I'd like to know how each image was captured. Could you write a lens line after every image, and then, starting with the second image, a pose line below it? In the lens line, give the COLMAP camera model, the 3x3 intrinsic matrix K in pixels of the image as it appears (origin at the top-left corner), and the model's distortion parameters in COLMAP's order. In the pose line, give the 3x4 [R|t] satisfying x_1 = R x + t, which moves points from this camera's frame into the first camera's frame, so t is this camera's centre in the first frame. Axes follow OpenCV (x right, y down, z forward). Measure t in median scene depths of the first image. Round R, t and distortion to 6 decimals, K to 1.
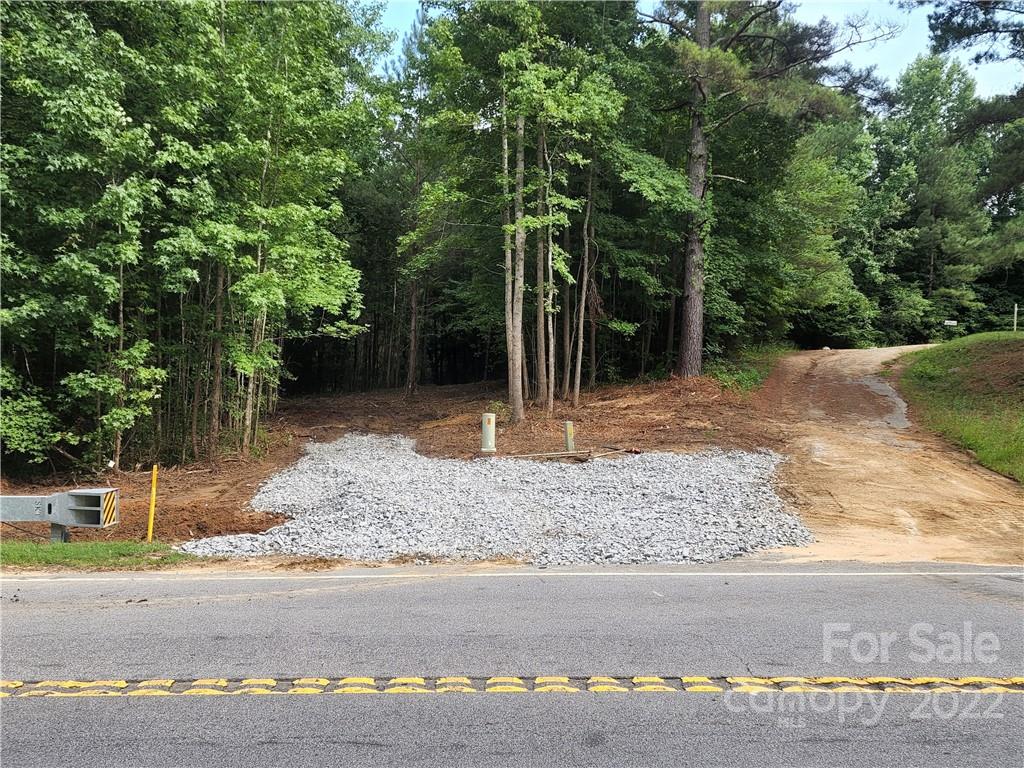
lens RADIAL K [[793.9, 0, 516.7], [0, 793.9, 381.8], [0, 0, 1]] dist [0.043020, -0.030585]
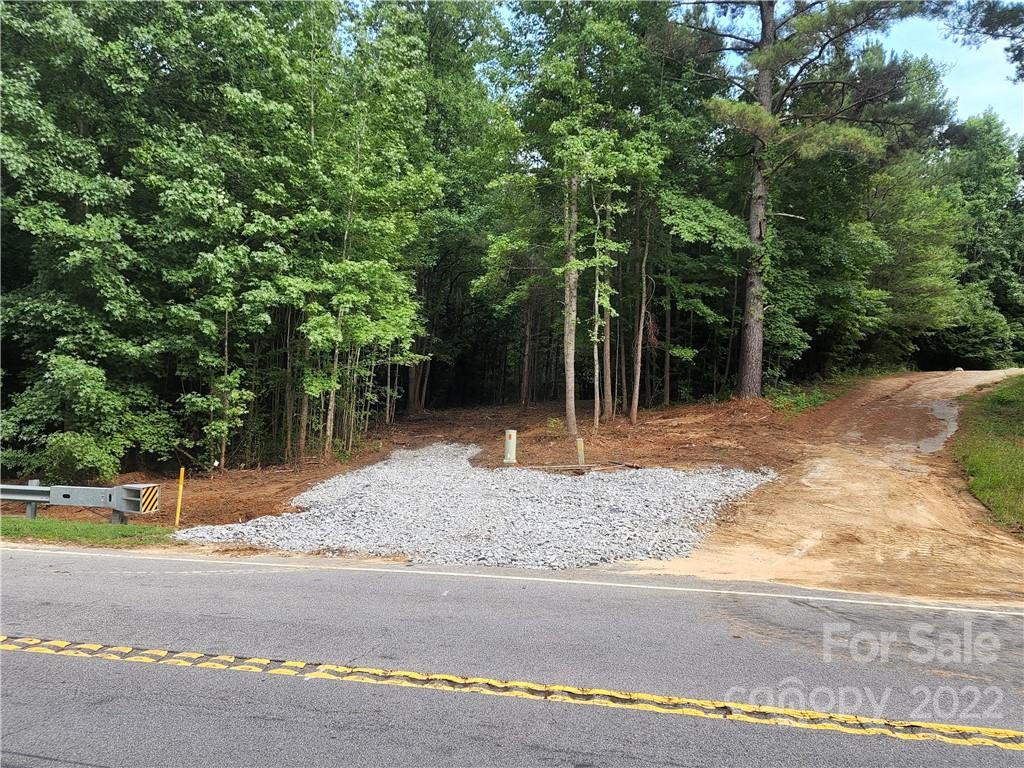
lens RADIAL K [[688.1, 0, 508.4], [0, 688.1, 385.3], [0, 0, 1]] dist [0.033818, -0.019851]
pose [[0.975460, 0.007664, -0.220043, 0.187458], [-0.011081, 0.999836, -0.014301, -0.012564], [0.219898, 0.016388, 0.975385, 0.002476]]
